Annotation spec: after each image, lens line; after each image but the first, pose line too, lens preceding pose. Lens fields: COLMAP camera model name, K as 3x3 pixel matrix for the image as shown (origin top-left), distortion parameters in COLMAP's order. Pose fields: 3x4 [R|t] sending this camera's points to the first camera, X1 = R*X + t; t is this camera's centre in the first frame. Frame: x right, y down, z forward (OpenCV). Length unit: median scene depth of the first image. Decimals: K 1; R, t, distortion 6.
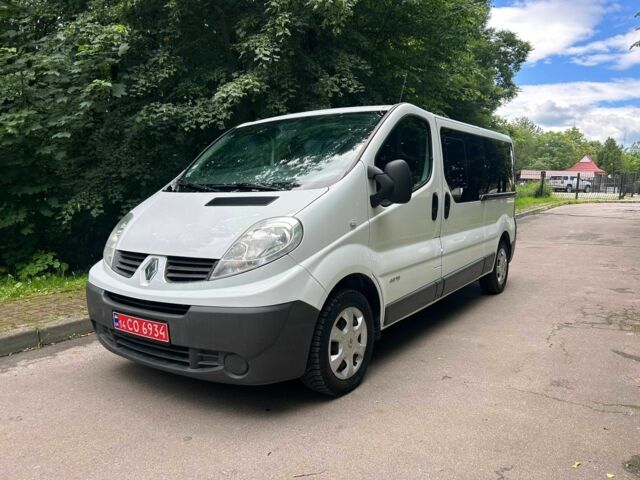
lens RADIAL K [[489.5, 0, 320.6], [0, 489.5, 251.1], [0, 0, 1]] dist [0.190313, -0.275939]
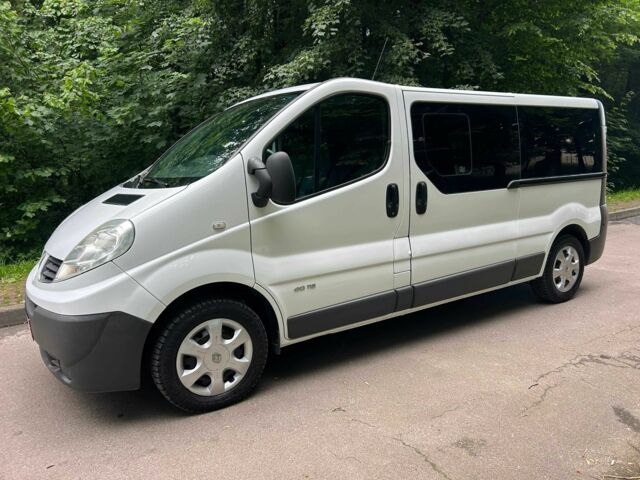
lens RADIAL K [[493.7, 0, 320.0], [0, 493.7, 240.0], [0, 0, 1]] dist [0.032850, -0.000306]
pose [[0.921049, 0.046245, -0.386691, 0.460847], [-0.029408, 0.998349, 0.049350, -0.063844], [0.388335, -0.034082, 0.920888, 0.195437]]
